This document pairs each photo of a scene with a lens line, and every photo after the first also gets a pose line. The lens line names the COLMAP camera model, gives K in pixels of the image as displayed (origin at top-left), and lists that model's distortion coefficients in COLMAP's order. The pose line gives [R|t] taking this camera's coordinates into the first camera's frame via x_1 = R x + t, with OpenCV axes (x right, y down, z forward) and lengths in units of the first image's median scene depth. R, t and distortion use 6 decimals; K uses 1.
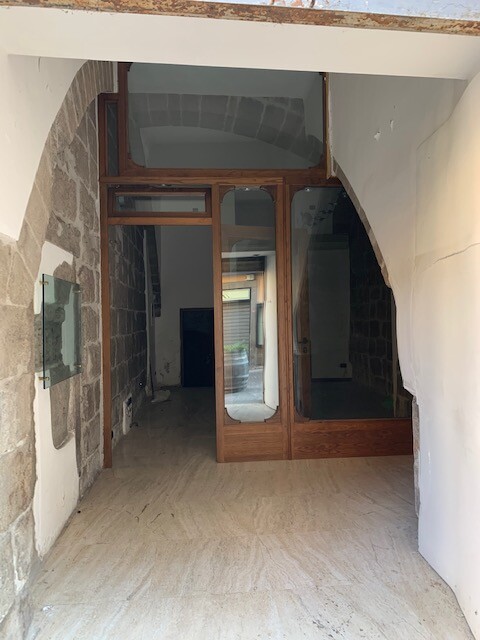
lens RADIAL K [[496.1, 0, 240.3], [0, 496.1, 322.0], [0, 0, 1]] dist [0.030568, -0.030521]
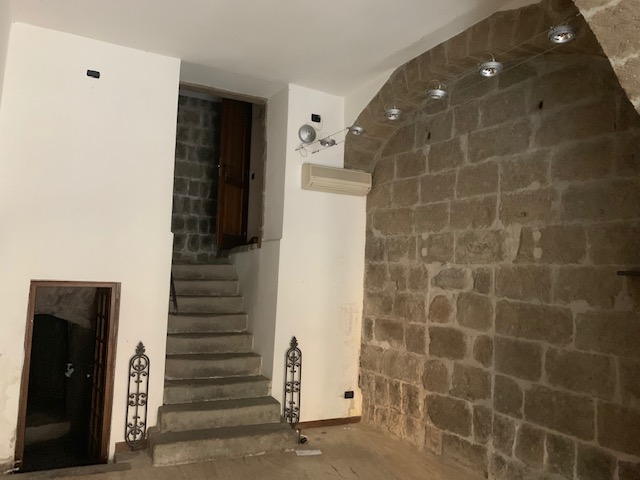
lens RADIAL K [[496.1, 0, 319.4], [0, 496.1, 239.6], [0, 0, 1]] dist [0.030568, -0.030521]
pose [[0.900086, 0.087050, 0.426927, -0.176618], [-0.049706, 0.993957, -0.097872, -0.068559], [-0.432867, 0.066873, 0.898974, 1.023430]]
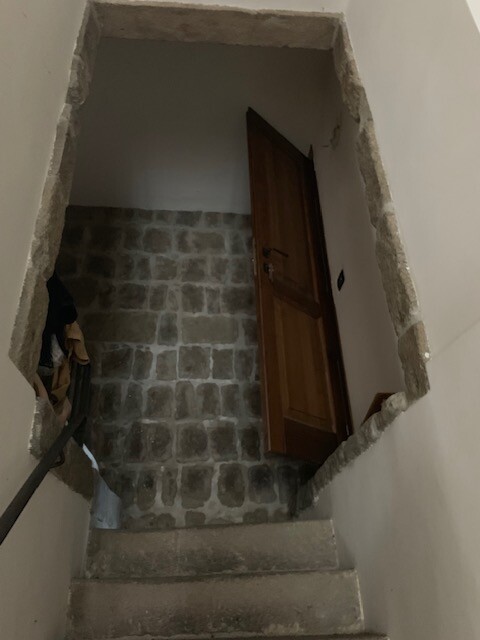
lens RADIAL K [[496.1, 0, 244.9], [0, 496.1, 301.3], [0, 0, 1]] dist [0.030568, -0.030521]
pose [[0.993771, 0.043453, 0.102619, 0.064307], [0.016223, 0.854626, -0.518991, -0.056598], [-0.110253, 0.517423, 0.848598, 1.872244]]
